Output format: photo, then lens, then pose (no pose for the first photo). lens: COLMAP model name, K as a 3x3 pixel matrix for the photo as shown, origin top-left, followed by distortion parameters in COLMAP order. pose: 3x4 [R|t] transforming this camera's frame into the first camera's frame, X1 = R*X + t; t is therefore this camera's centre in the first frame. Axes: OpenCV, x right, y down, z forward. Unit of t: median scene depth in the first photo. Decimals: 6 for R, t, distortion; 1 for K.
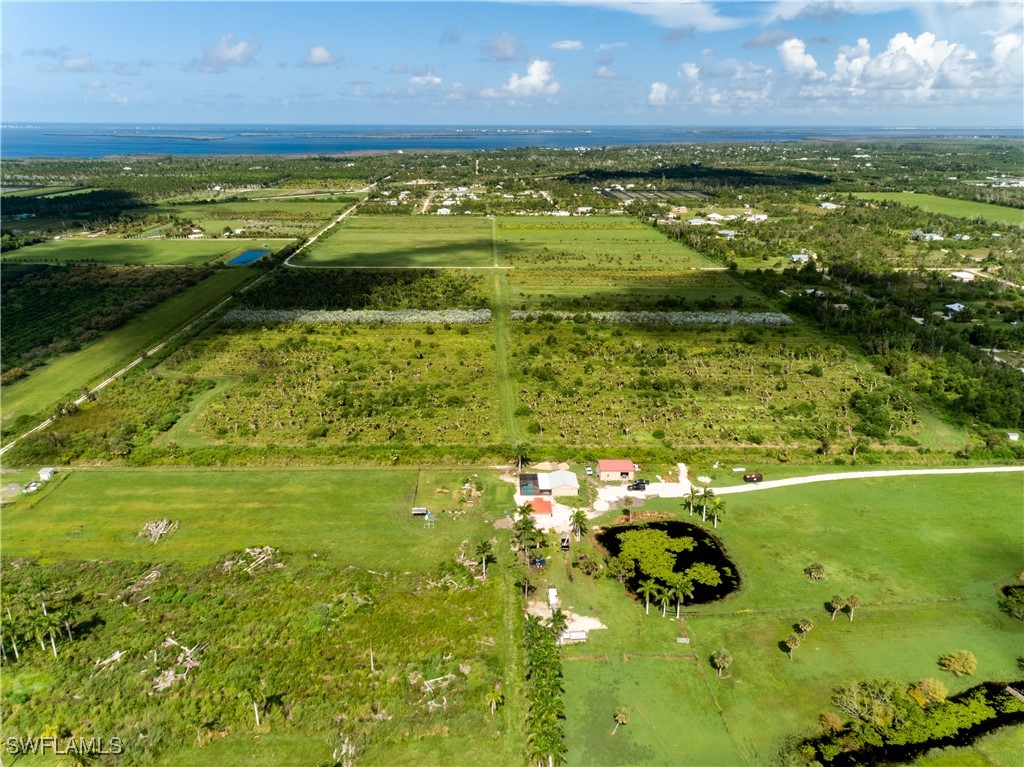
lens RADIAL K [[794.5, 0, 512.6], [0, 794.5, 380.9], [0, 0, 1]] dist [0.018298, 0.003749]
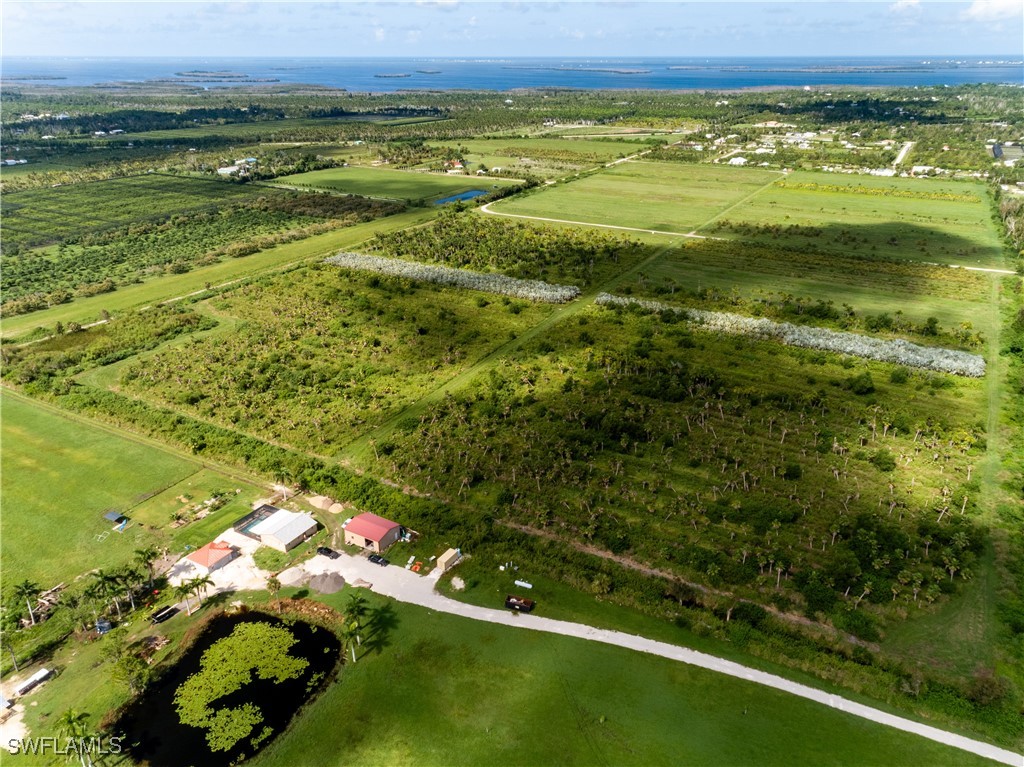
lens RADIAL K [[787.3, 0, 514.0], [0, 787.3, 381.3], [0, 0, 1]] dist [0.016780, 0.006162]
pose [[0.850640, 0.200152, -0.486159, 0.350126], [-0.161441, 0.979465, 0.120771, -0.085404], [0.500348, -0.024247, 0.865485, 0.254069]]
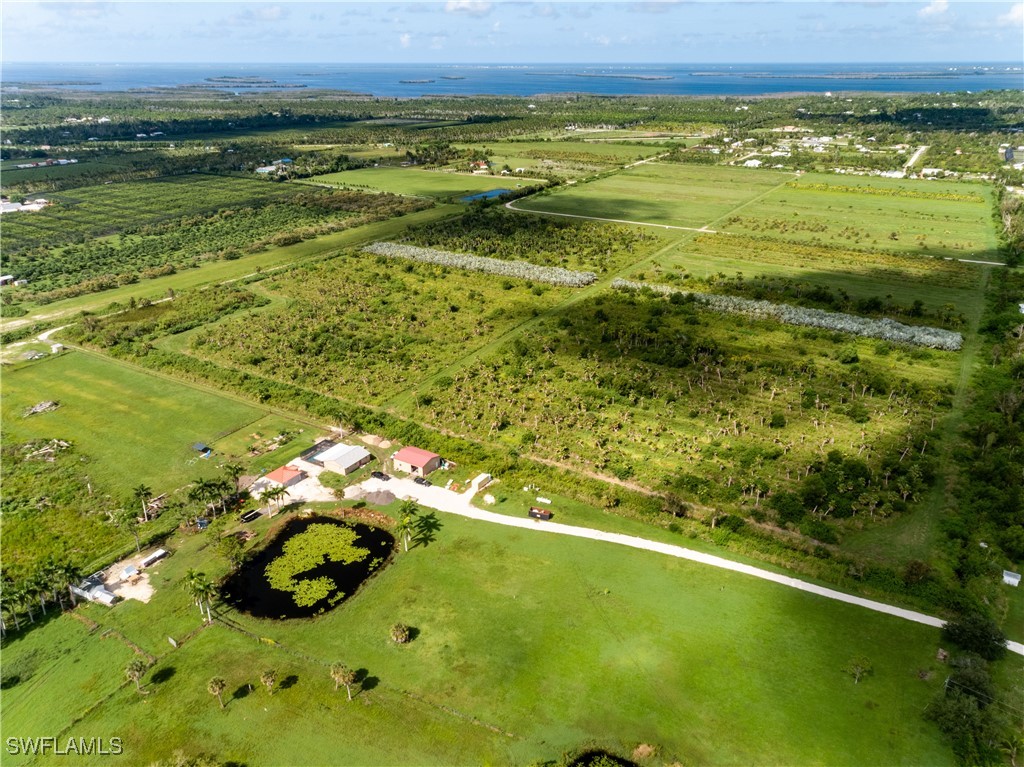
lens RADIAL K [[794.5, 0, 512.6], [0, 794.5, 380.9], [0, 0, 1]] dist [0.018298, 0.003749]
pose [[0.835491, 0.204773, -0.509925, 0.398300], [-0.169725, 0.978763, 0.114960, -0.059911], [0.522637, -0.009501, 0.852503, 0.175187]]
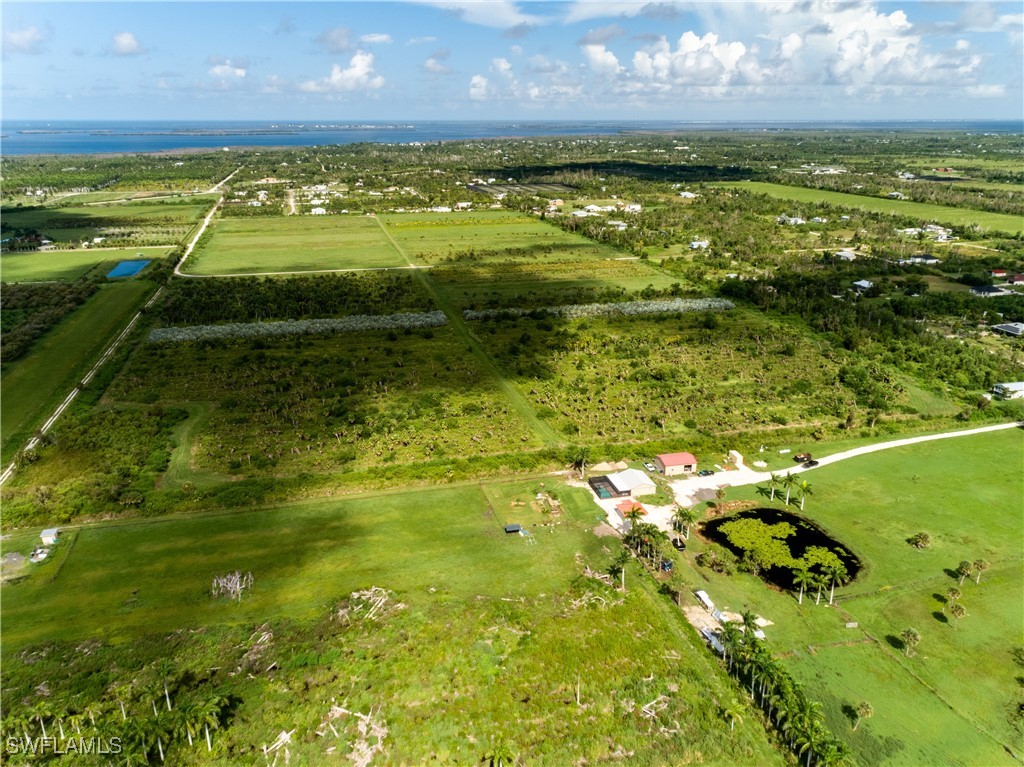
lens RADIAL K [[797.7, 0, 516.8], [0, 797.7, 386.7], [0, 0, 1]] dist [0.019540, 0.002610]
pose [[0.972684, -0.079402, 0.218129, -0.164141], [0.077090, 0.996841, 0.019102, -0.010640], [-0.218957, -0.001765, 0.975733, 0.044506]]
